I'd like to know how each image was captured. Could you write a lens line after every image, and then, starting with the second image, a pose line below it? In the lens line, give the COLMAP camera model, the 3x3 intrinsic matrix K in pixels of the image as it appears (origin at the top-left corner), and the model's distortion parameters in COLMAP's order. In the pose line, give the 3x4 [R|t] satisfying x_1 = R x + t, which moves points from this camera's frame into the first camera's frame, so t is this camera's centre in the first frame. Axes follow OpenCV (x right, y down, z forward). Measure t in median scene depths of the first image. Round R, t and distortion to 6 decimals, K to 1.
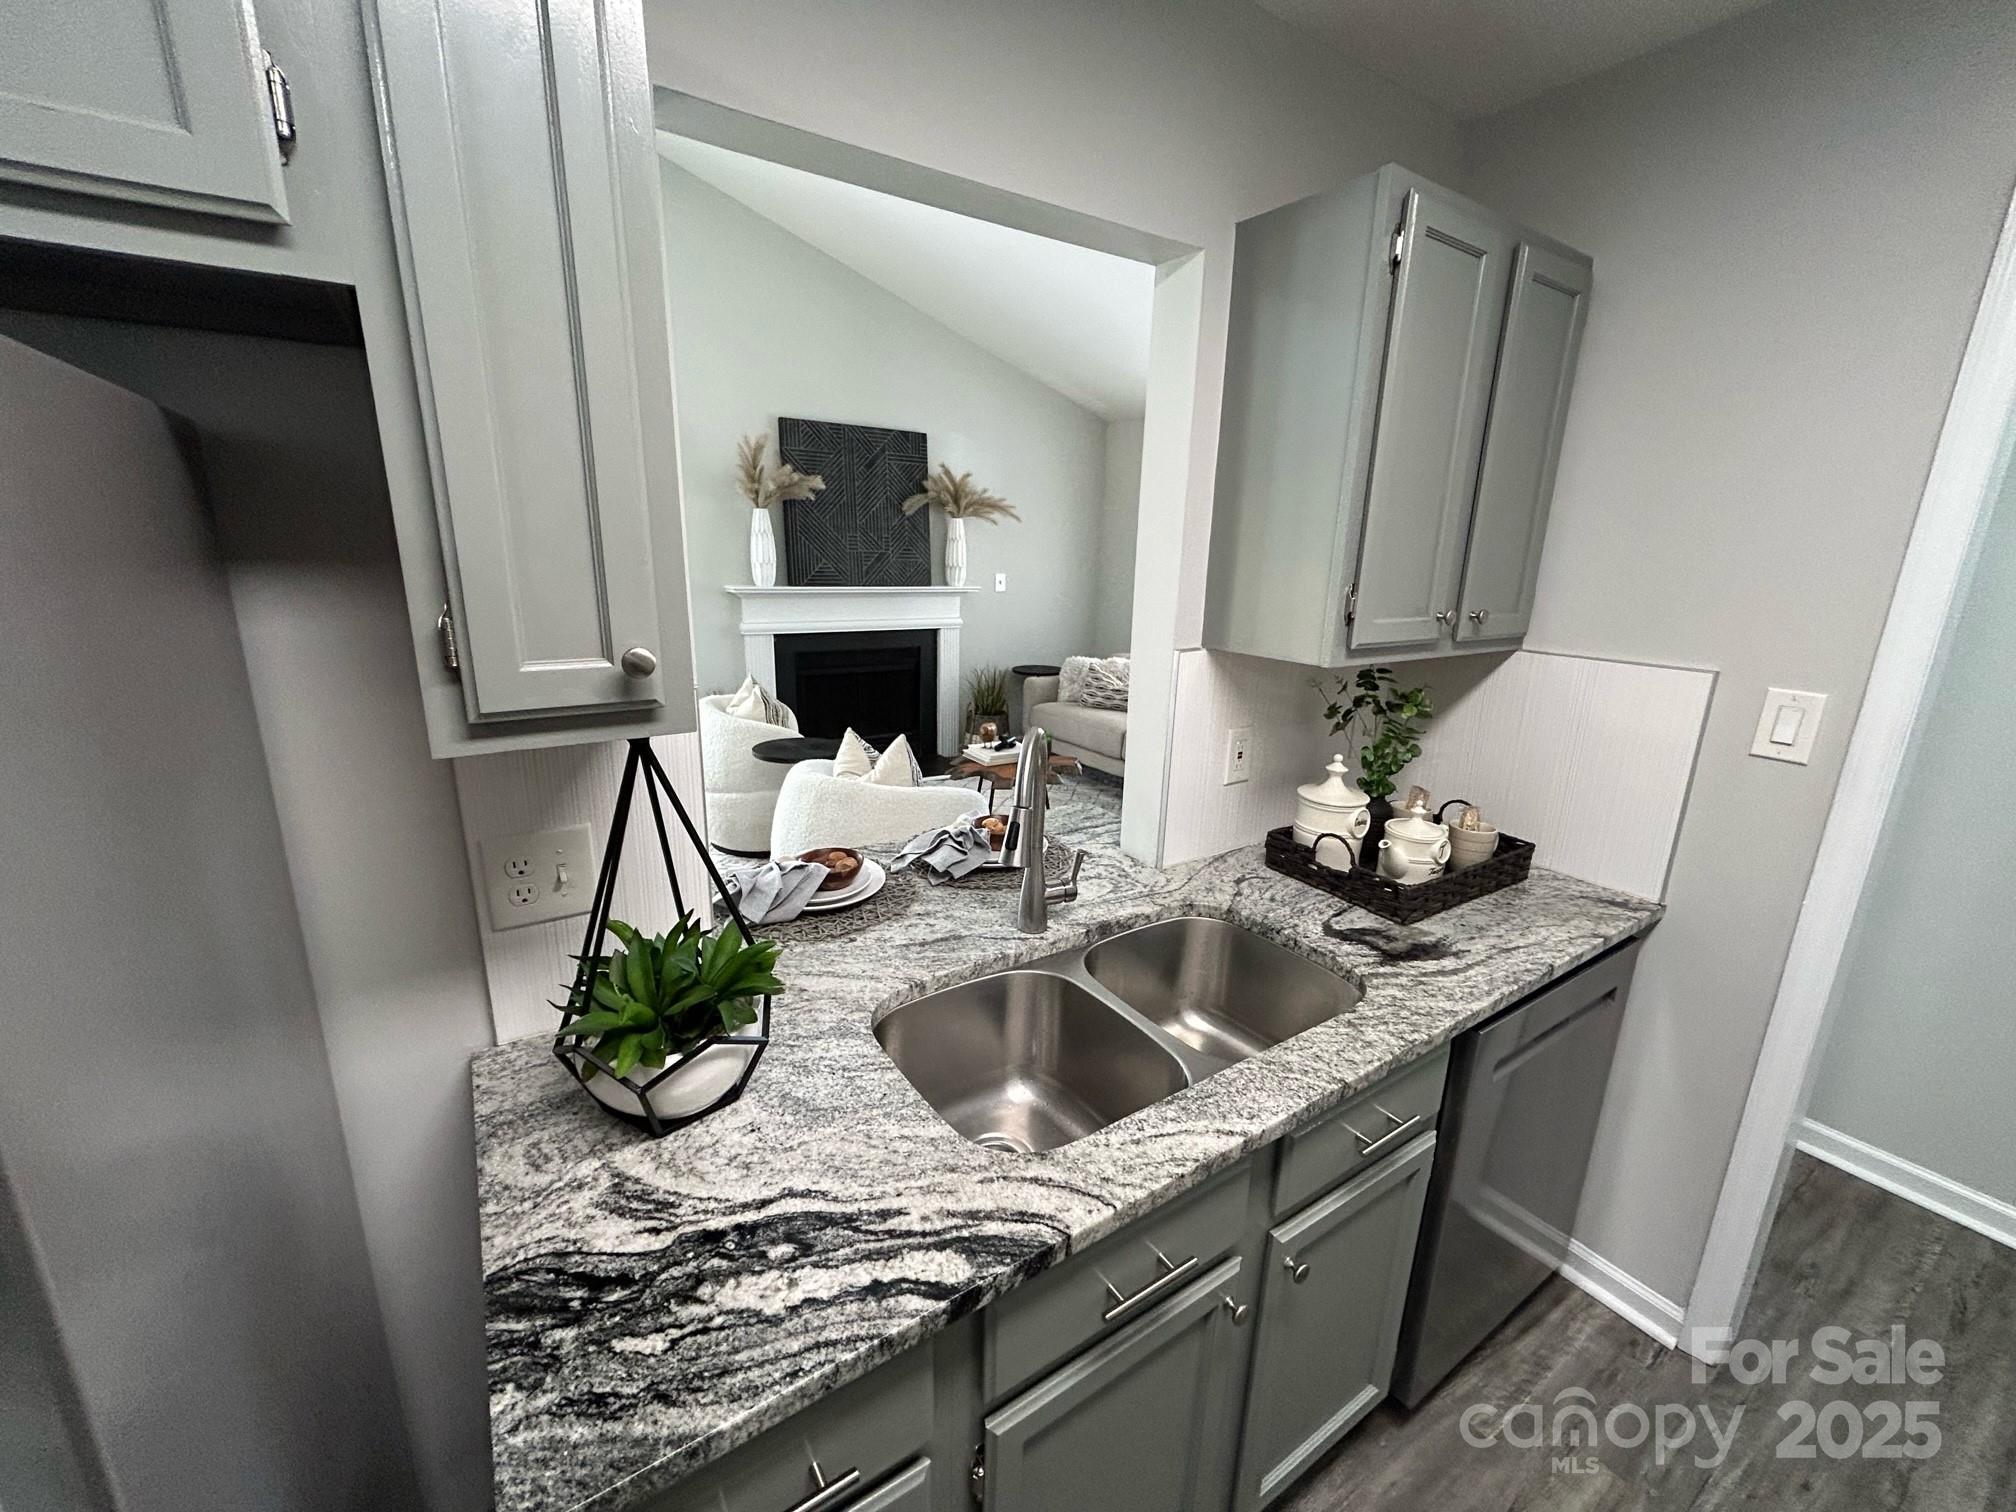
lens RADIAL K [[821.8, 0, 1005.4], [0, 821.8, 752.8], [0, 0, 1]] dist [-0.002534, 0.000270]
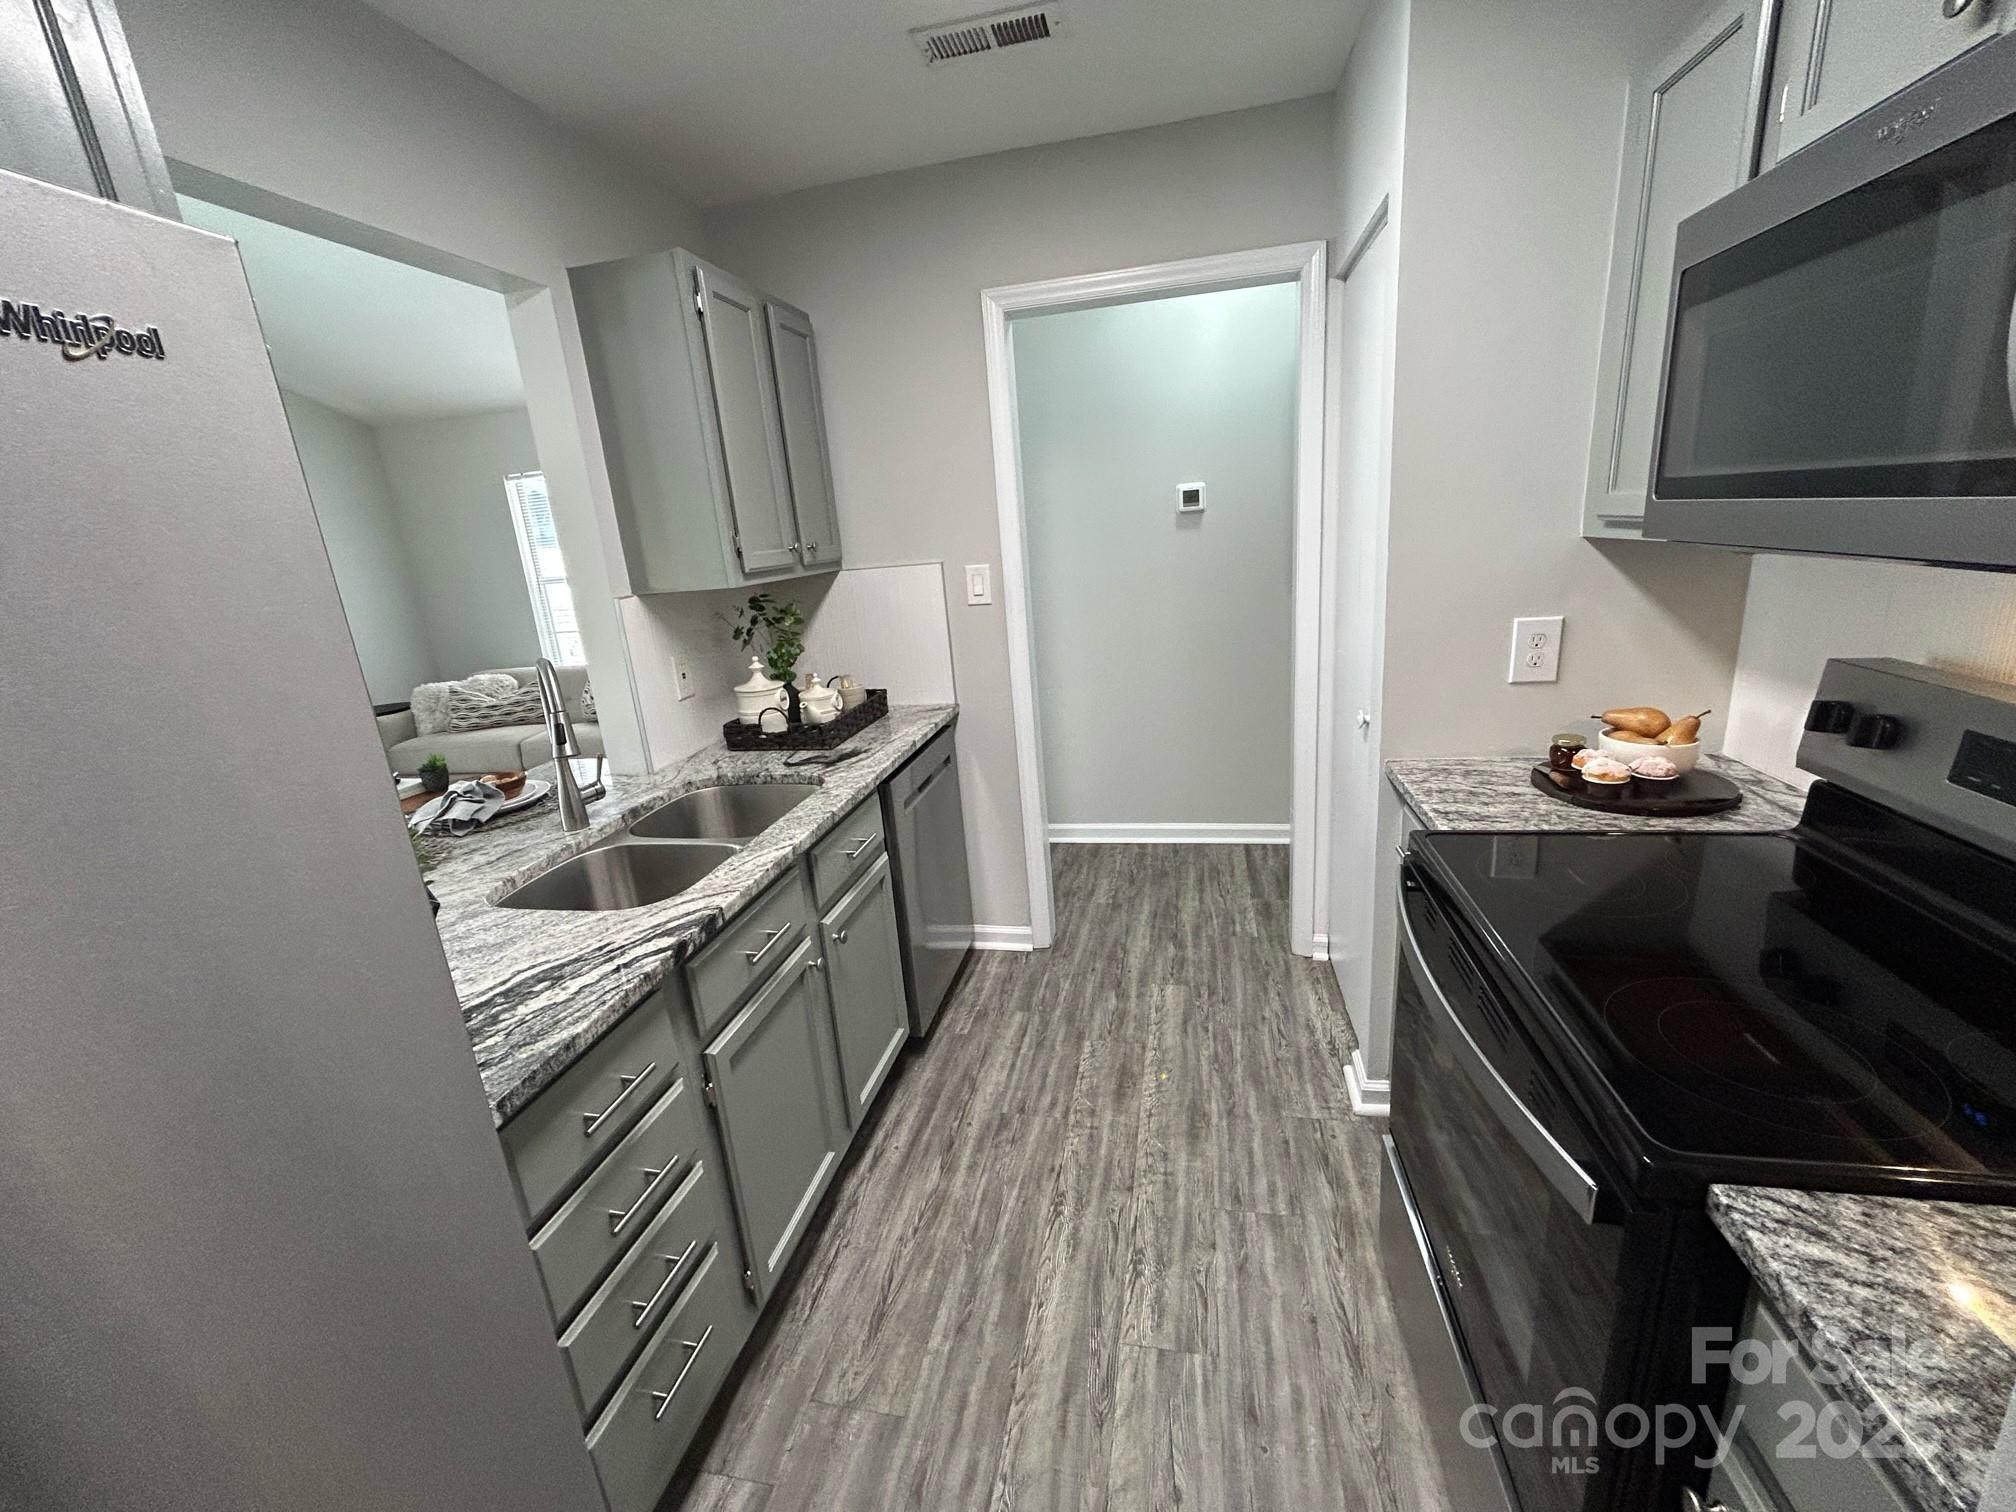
lens RADIAL K [[821.8, 0, 1005.4], [0, 821.8, 752.8], [0, 0, 1]] dist [-0.002534, 0.000270]
pose [[0.709465, -0.267803, 0.651874, -0.278421], [0.270870, 0.957555, 0.098583, 0.153828], [-0.650606, 0.106632, 0.751892, -0.353084]]
